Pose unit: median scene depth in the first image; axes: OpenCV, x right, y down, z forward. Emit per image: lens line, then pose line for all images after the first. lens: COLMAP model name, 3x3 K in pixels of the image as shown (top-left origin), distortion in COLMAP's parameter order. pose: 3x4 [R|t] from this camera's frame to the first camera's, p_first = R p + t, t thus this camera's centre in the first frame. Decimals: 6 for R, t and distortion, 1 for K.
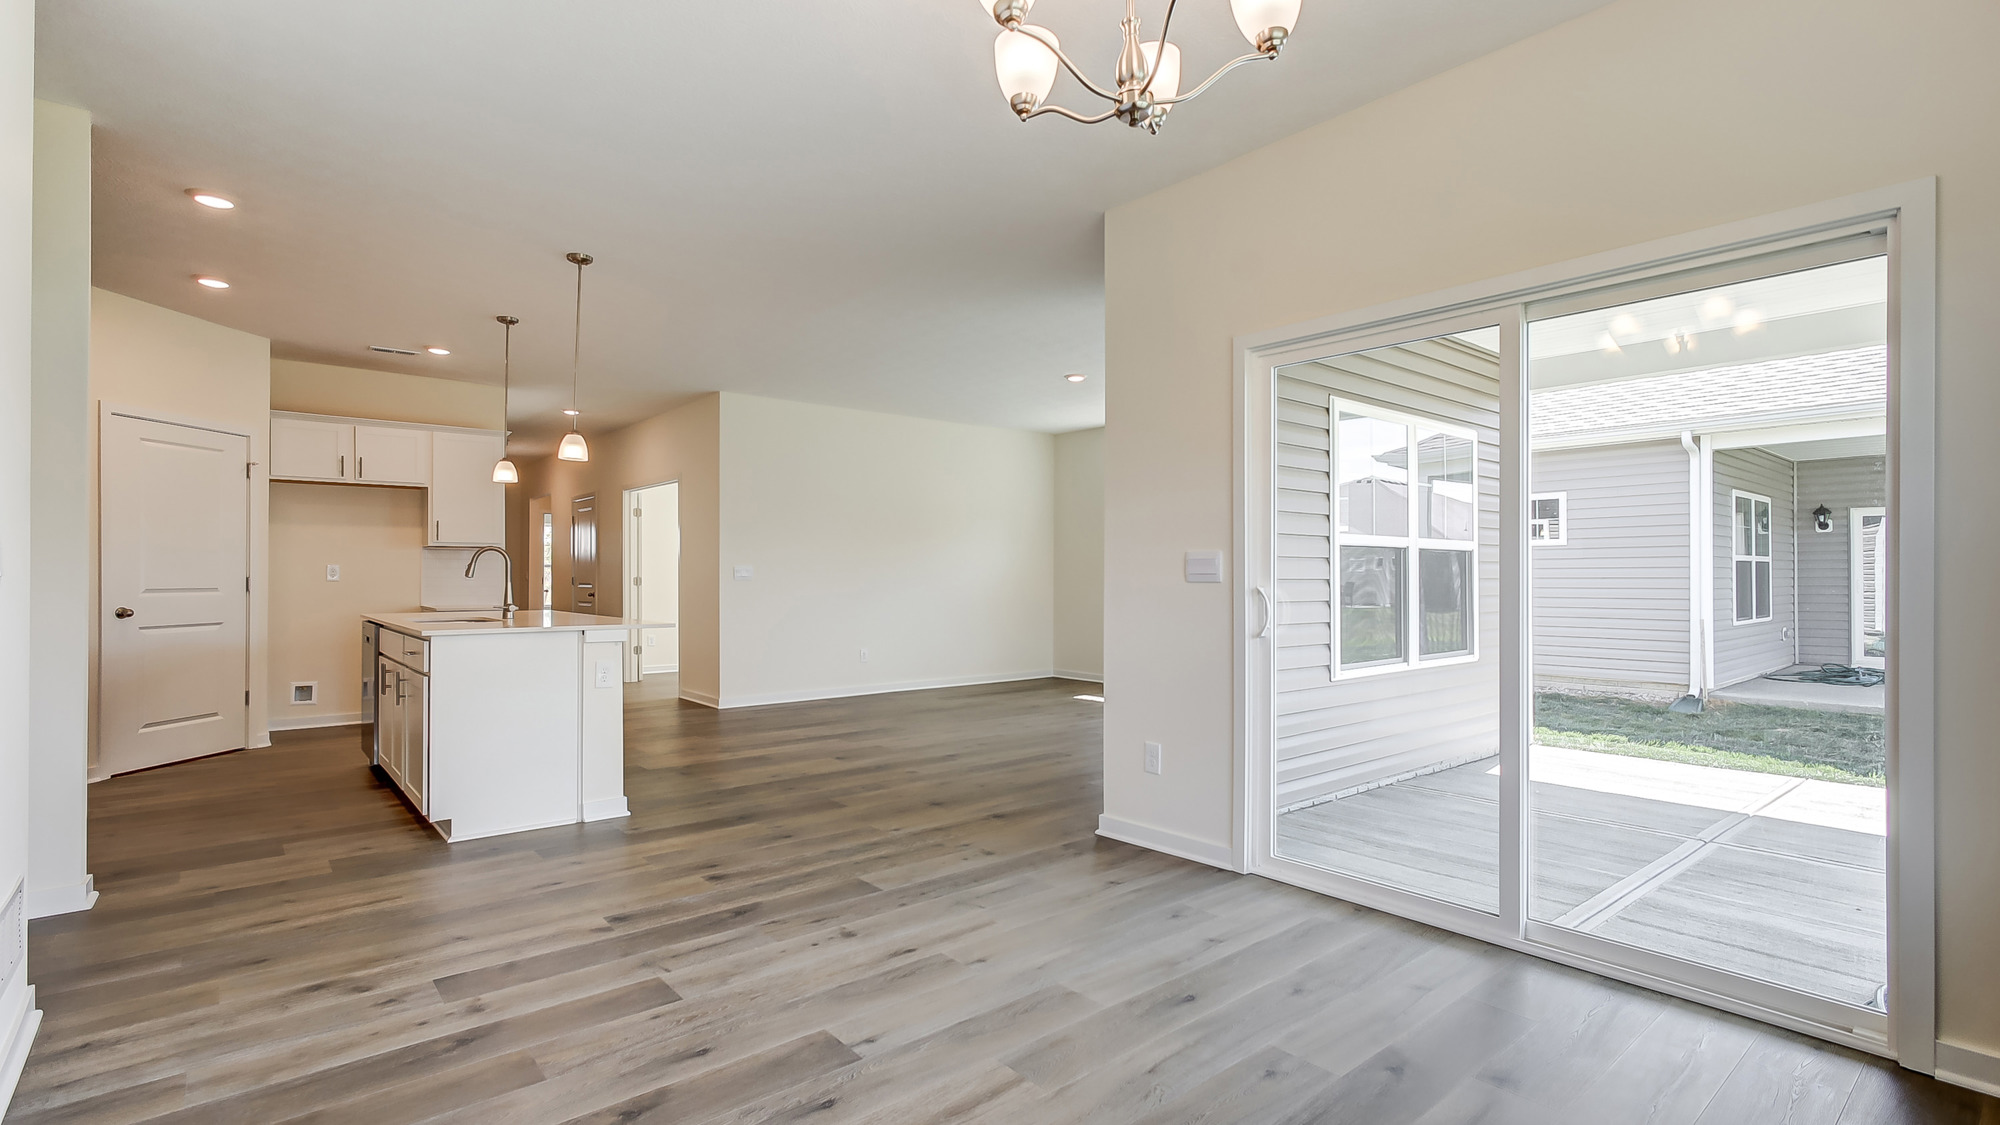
lens RADIAL K [[941.5, 0, 1006.4], [0, 941.5, 570.3], [0, 0, 1]] dist [0.001718, 0.000881]
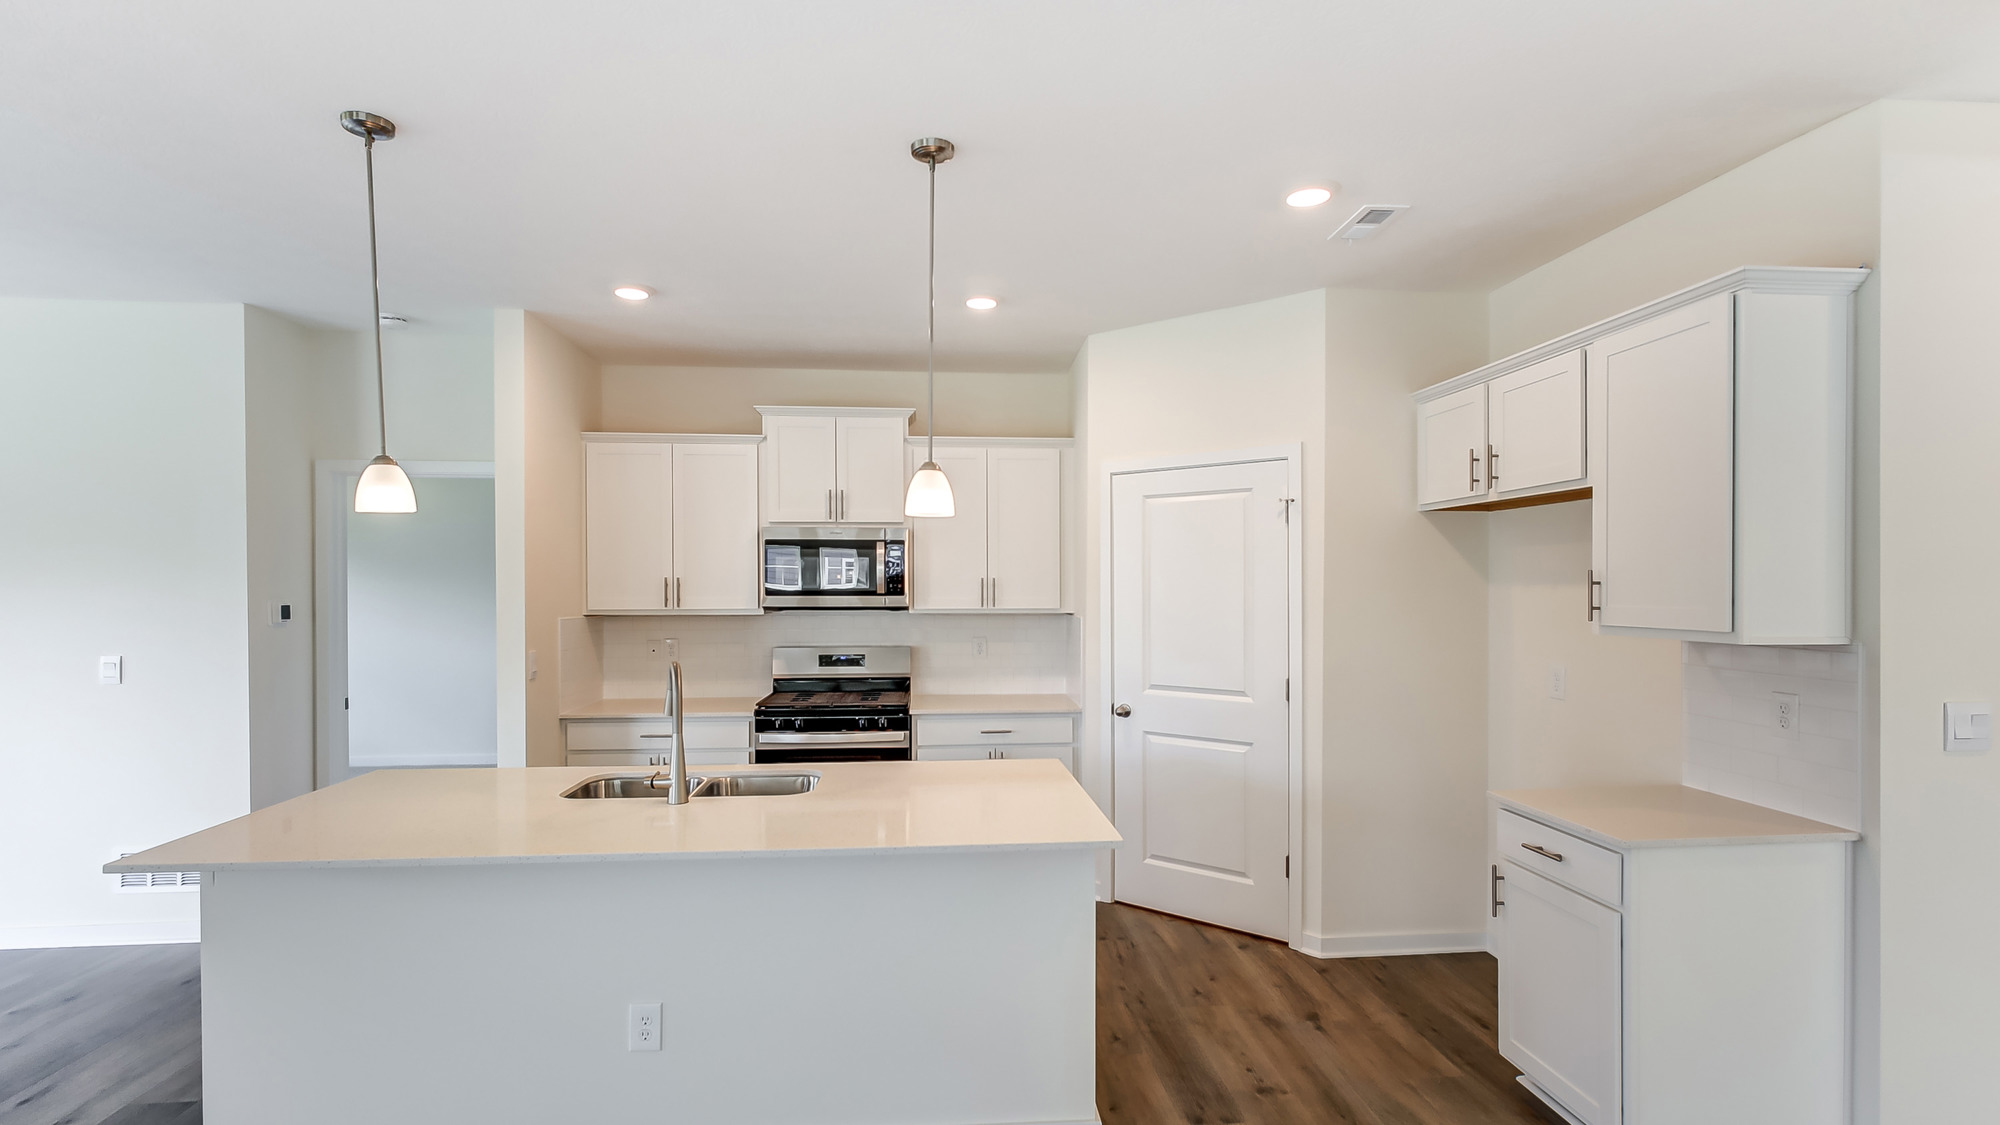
lens RADIAL K [[941.5, 0, 991.2], [0, 941.5, 602.5], [0, 0, 1]] dist [0.001718, 0.000881]
pose [[-0.575641, 0.015644, -0.817553, -0.148993], [0.008663, 0.999878, 0.013033, -0.048086], [0.817657, 0.000420, -0.575706, 1.067967]]
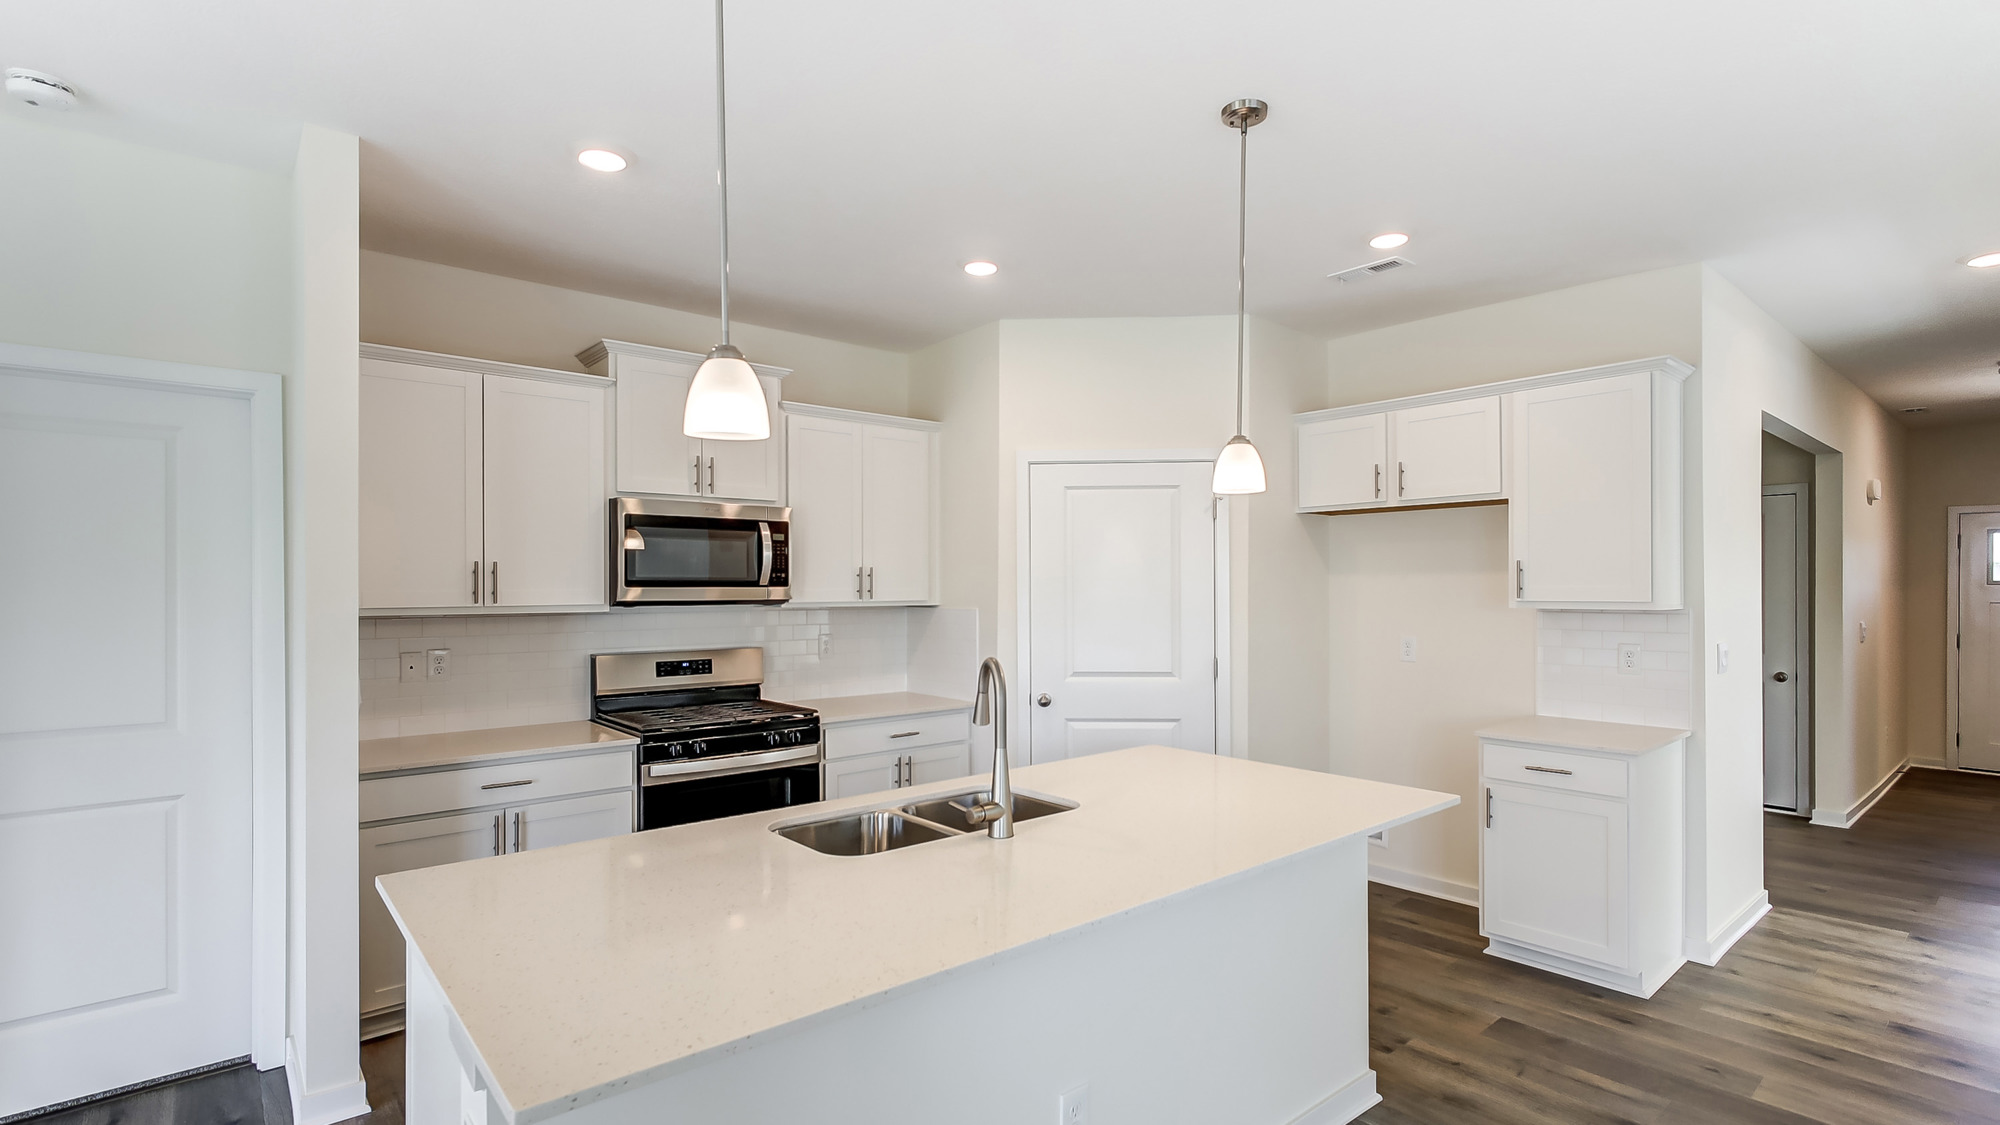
lens RADIAL K [[941.5, 0, 999.7], [0, 941.5, 594.7], [0, 0, 1]] dist [0.001718, 0.000881]
pose [[0.012213, 0.007558, -0.999897, -0.084120], [0.011952, 0.999899, 0.007704, -0.042447], [0.999854, -0.012045, 0.012121, 0.735952]]
